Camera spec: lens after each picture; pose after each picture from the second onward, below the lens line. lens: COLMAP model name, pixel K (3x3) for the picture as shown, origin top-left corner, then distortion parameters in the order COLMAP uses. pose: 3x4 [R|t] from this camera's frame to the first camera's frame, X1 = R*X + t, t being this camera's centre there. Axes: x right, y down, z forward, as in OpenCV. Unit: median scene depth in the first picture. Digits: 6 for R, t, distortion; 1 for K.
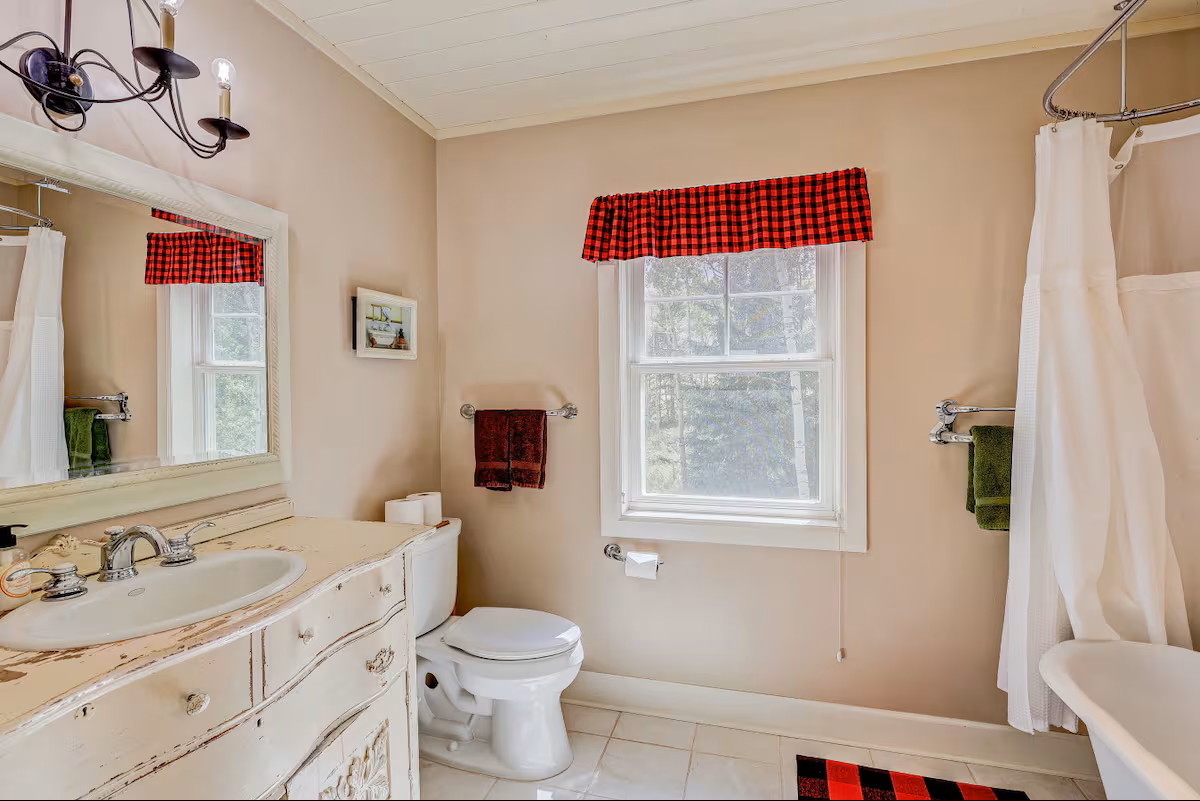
lens RADIAL K [[585.7, 0, 600.9], [0, 585.7, 394.5], [0, 0, 1]] dist [-0.000588, -0.000356]
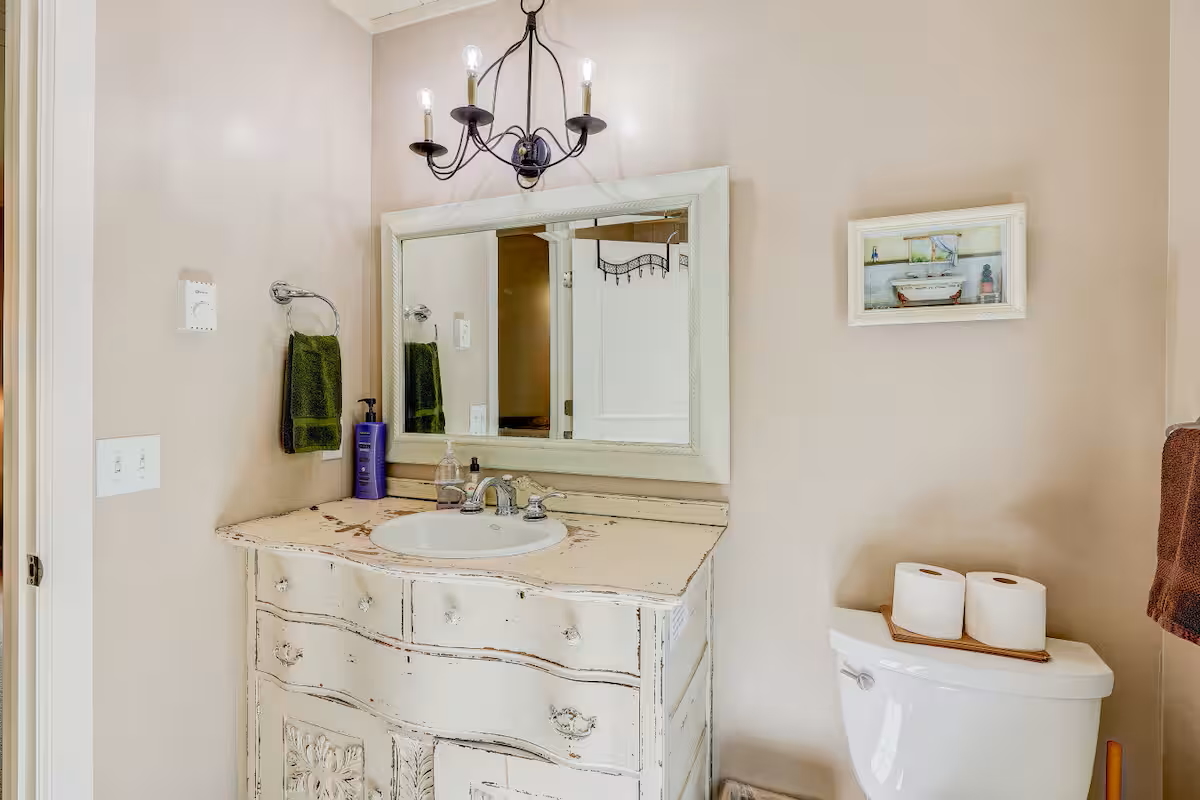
lens RADIAL K [[585.7, 0, 637.3], [0, 585.7, 383.8], [0, 0, 1]] dist [-0.000588, -0.000356]
pose [[-0.101381, 0.017950, -0.994686, 0.336201], [-0.016213, 0.999675, 0.019693, -0.009608], [0.994716, 0.018124, -0.101057, 1.023928]]
